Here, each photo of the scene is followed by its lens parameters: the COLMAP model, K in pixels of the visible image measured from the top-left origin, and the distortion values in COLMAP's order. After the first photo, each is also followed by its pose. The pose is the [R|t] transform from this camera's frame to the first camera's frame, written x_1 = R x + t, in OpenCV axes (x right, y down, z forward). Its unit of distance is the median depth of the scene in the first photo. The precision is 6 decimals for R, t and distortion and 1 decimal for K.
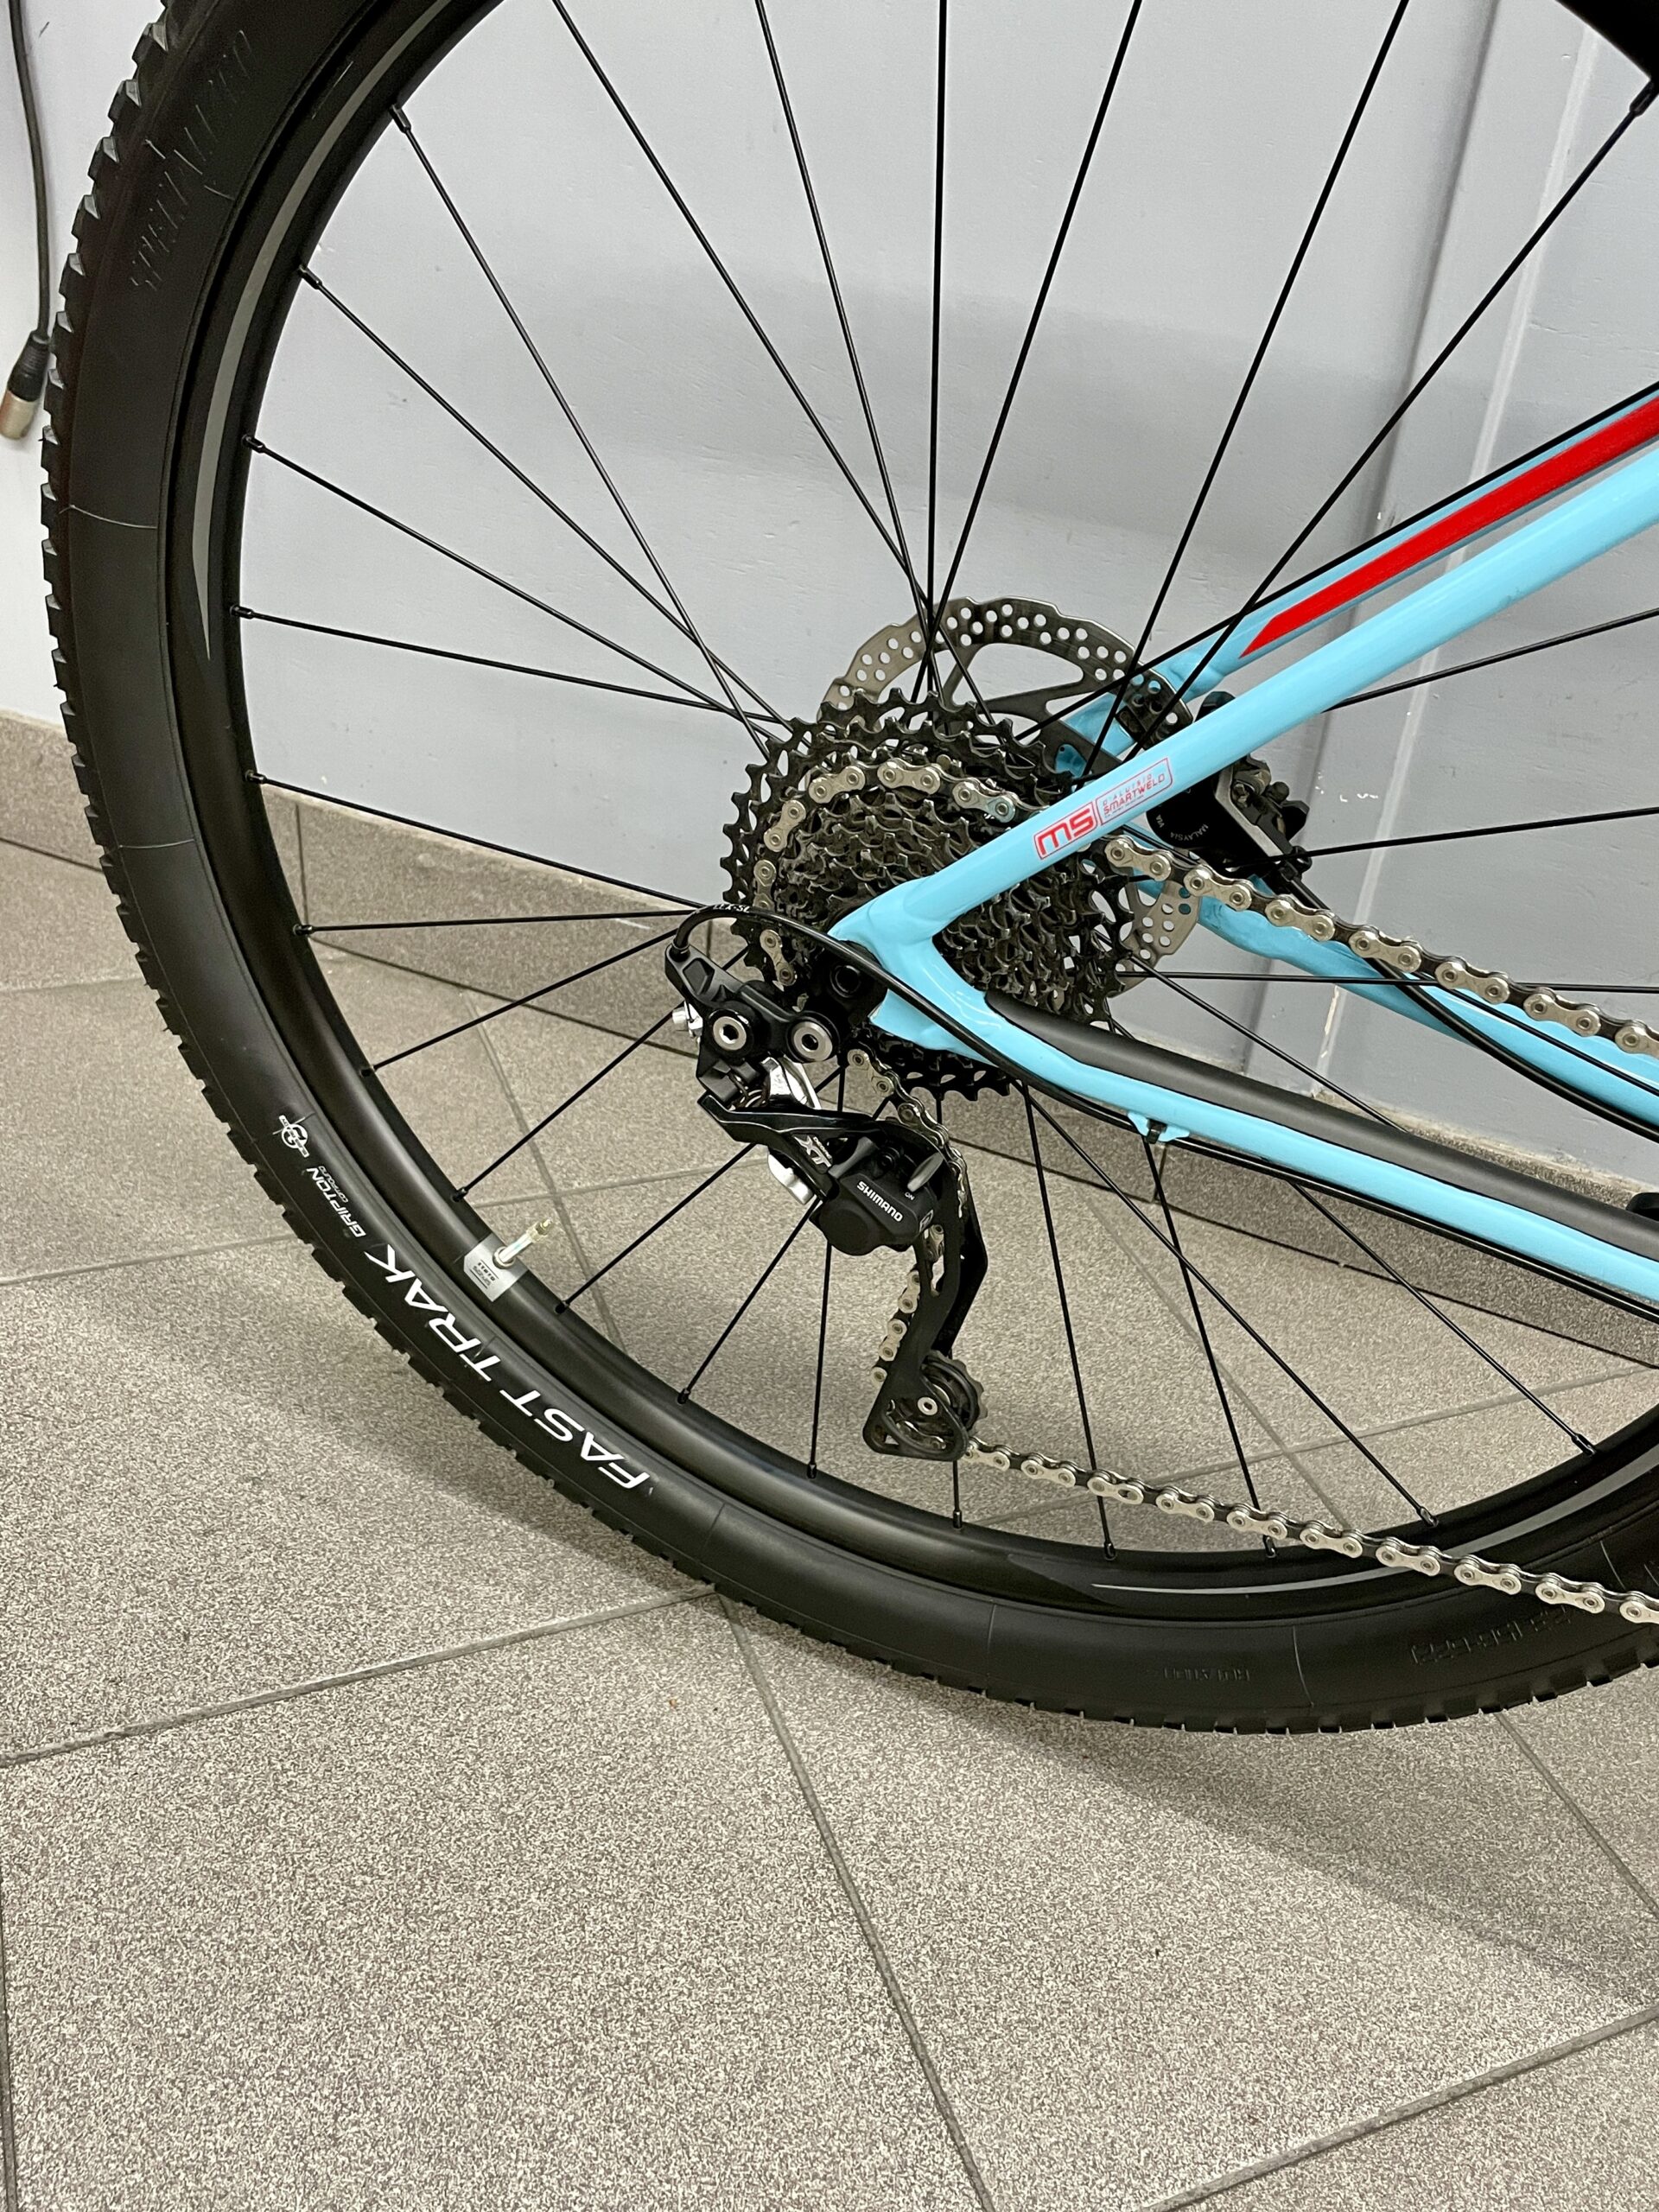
lens RADIAL K [[1891.6, 0, 829.6], [0, 1891.6, 1101.6], [0, 0, 1]] dist [0.051393, -0.086010]
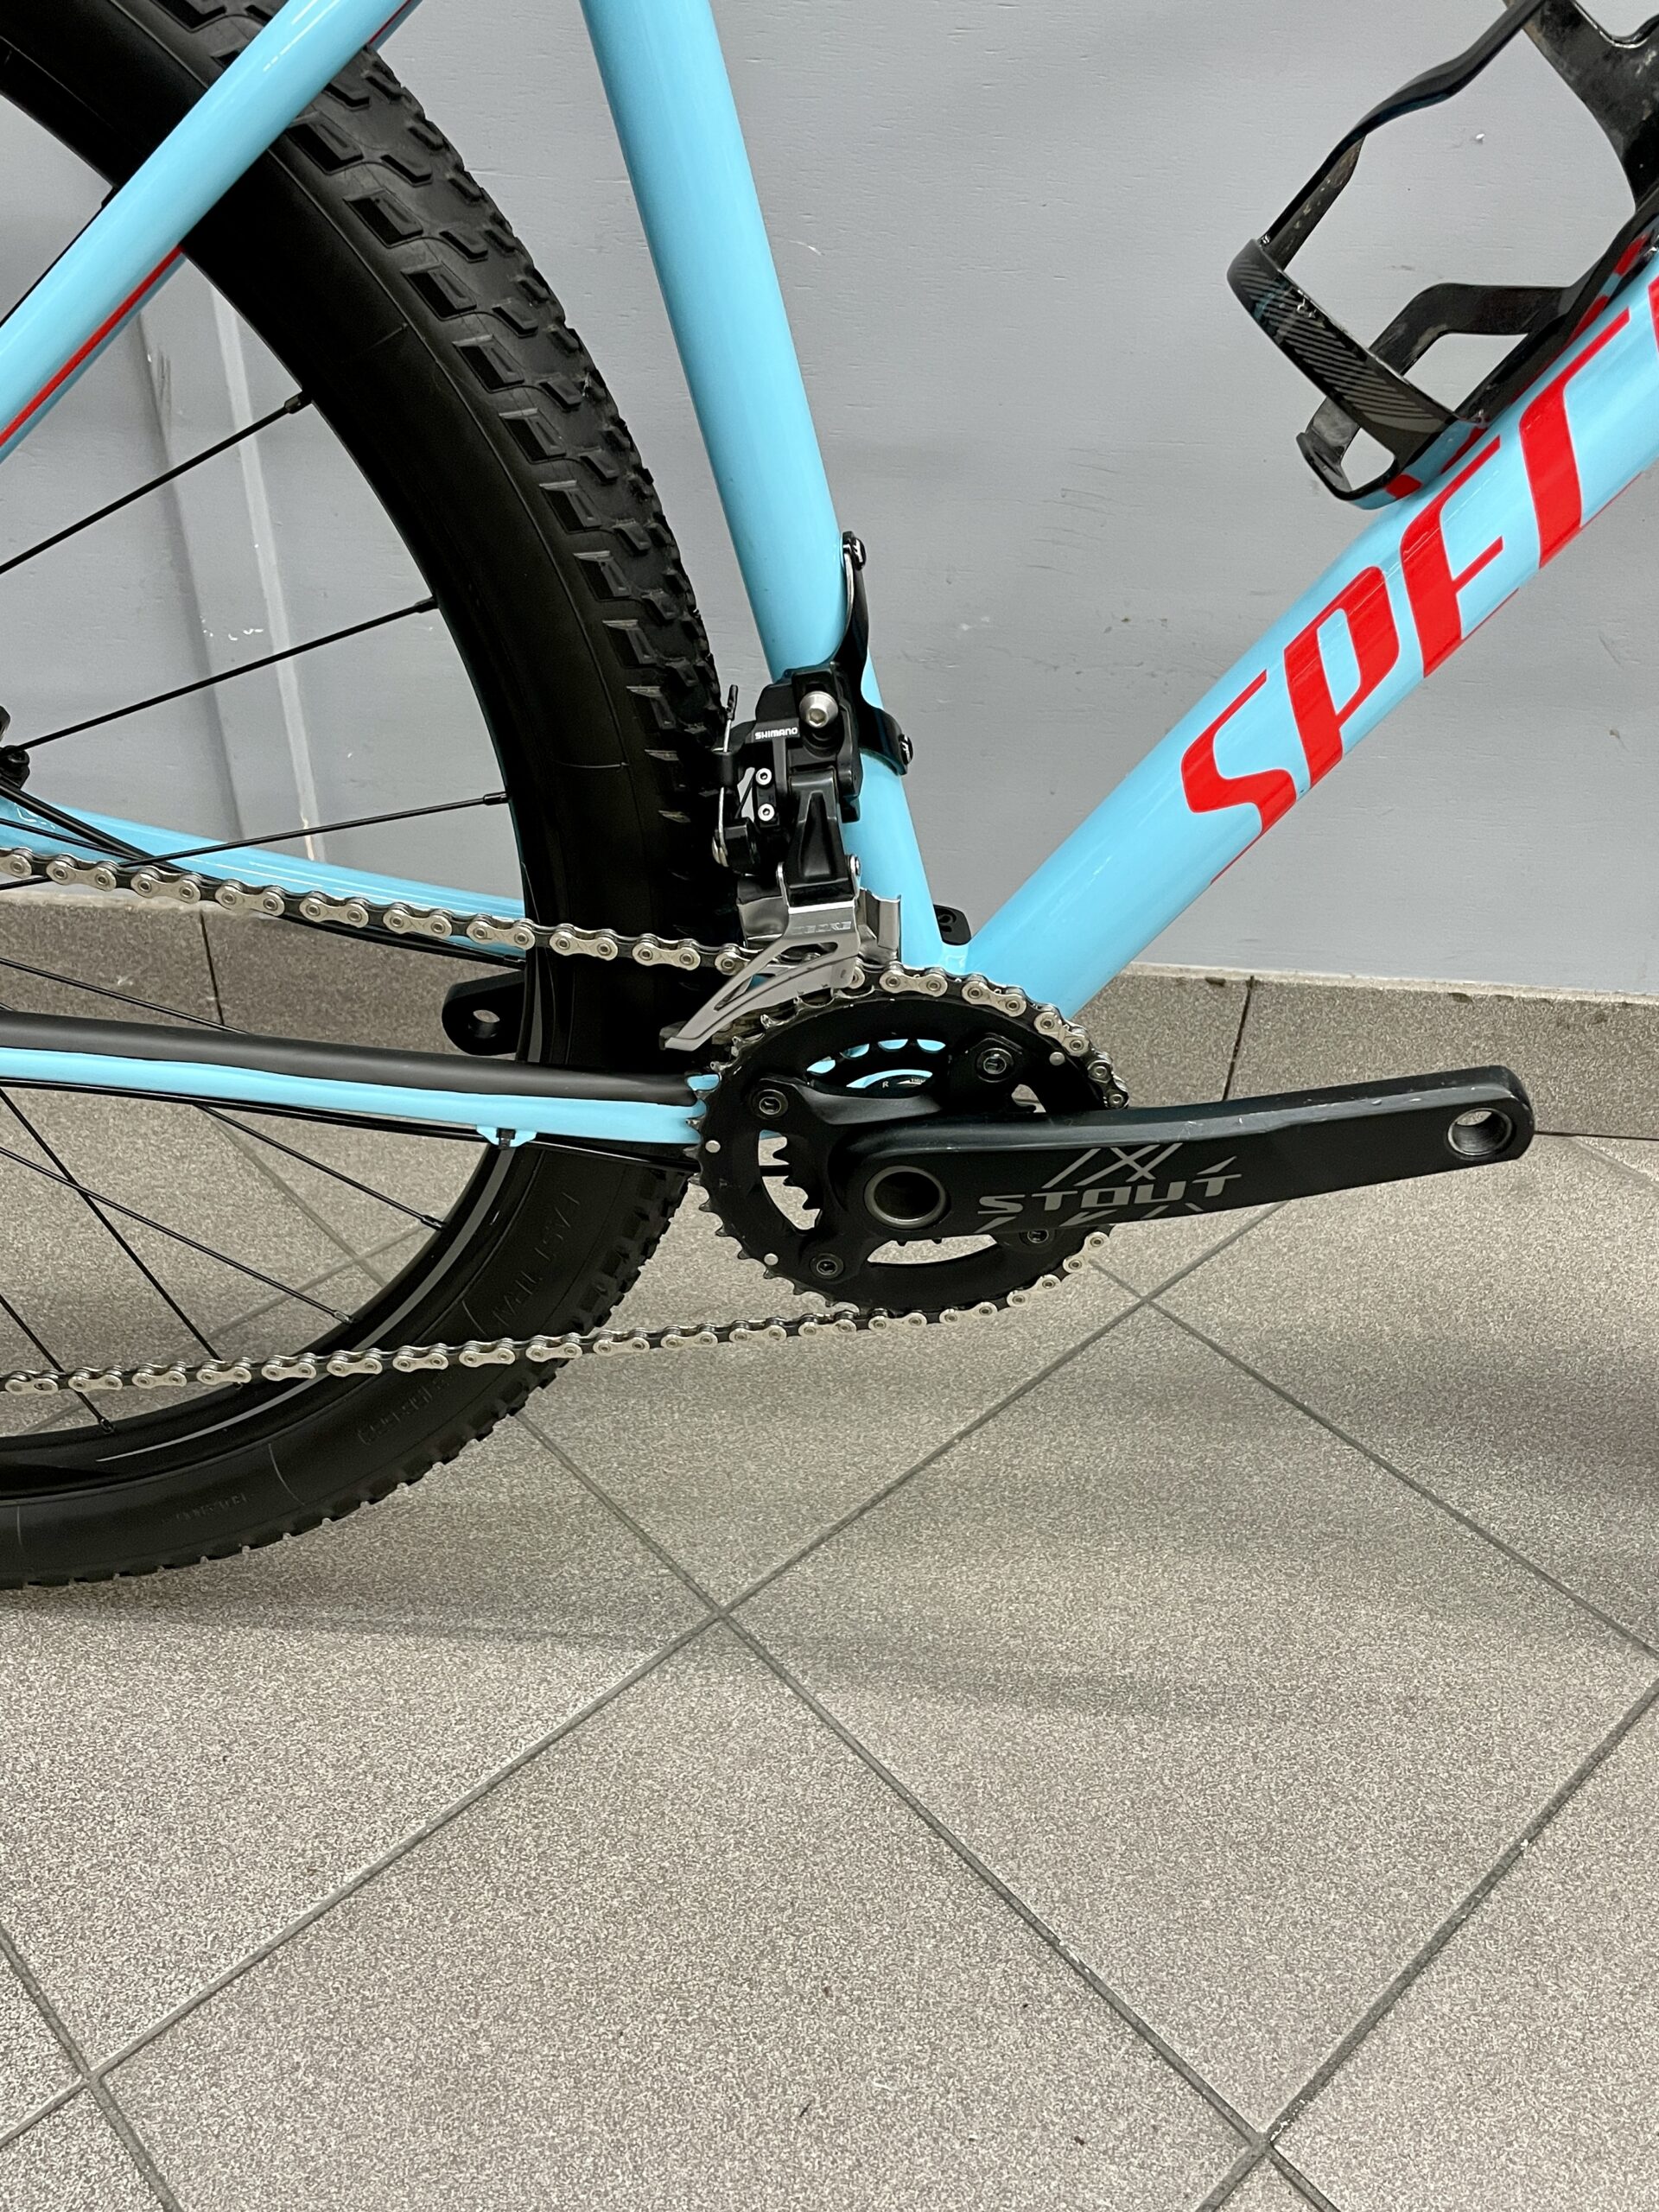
lens RADIAL K [[1891.6, 0, 842.2], [0, 1891.6, 1096.2], [0, 0, 1]] dist [0.051393, -0.086010]
pose [[0.930036, -0.273600, 0.245309, 0.345498], [0.240250, 0.957854, 0.157467, -0.008559], [-0.278053, -0.087515, 0.956571, -0.122689]]
